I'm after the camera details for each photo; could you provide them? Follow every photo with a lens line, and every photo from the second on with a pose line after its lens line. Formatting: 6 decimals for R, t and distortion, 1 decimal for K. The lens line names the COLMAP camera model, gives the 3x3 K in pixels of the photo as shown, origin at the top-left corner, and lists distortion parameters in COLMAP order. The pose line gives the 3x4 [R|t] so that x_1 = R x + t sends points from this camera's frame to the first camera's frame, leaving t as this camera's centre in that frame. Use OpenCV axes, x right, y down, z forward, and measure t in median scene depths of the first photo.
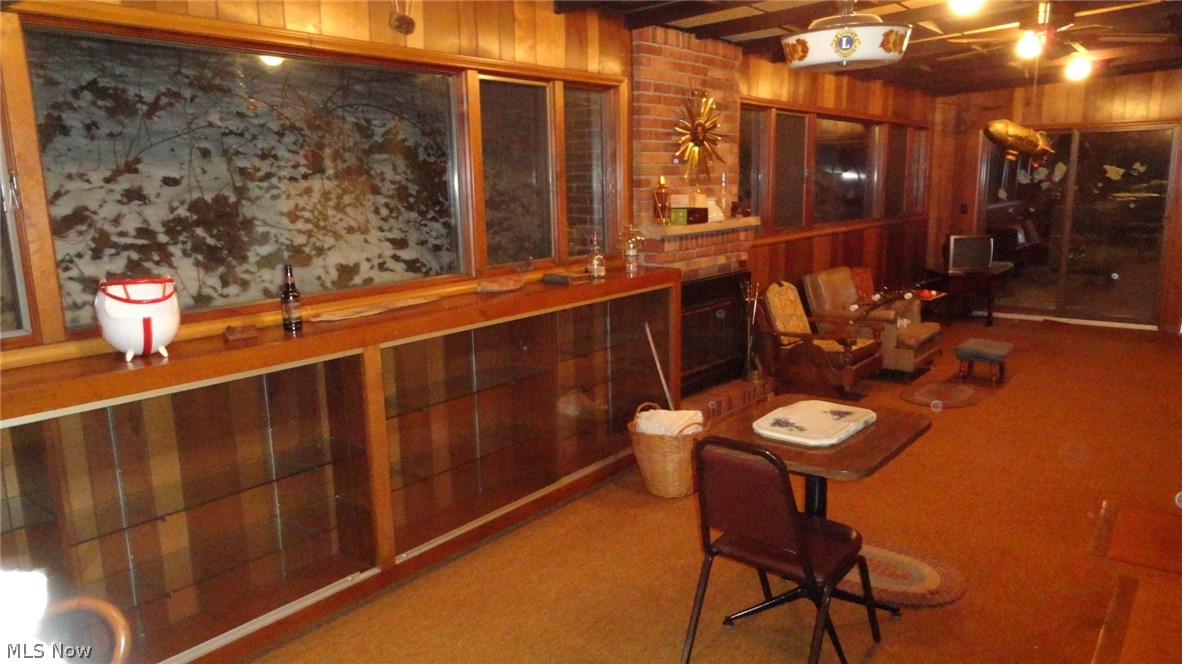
lens RADIAL K [[812.2, 0, 595.1], [0, 812.2, 333.1], [0, 0, 1]] dist [-0.013455, 0.022354]
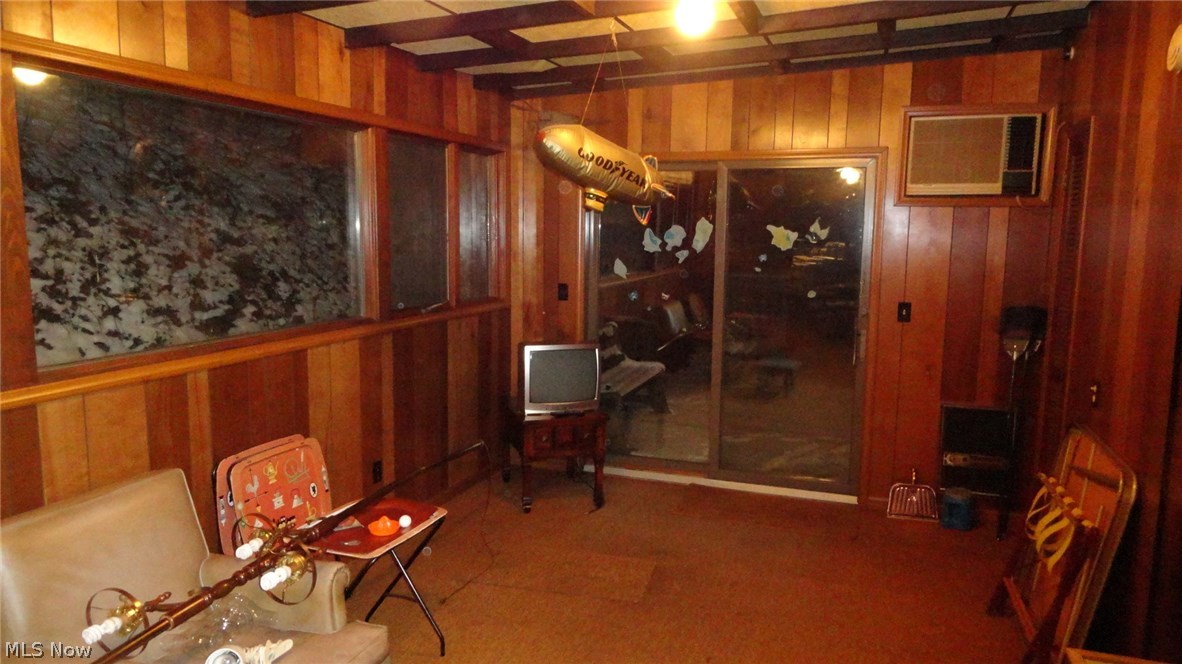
lens RADIAL K [[812.2, 0, 595.1], [0, 812.2, 333.1], [0, 0, 1]] dist [-0.013455, 0.022354]
pose [[0.947507, -0.012612, 0.319487, 0.317489], [0.031538, 0.998035, -0.054135, -0.100157], [-0.318177, 0.061369, 0.946043, 0.483472]]
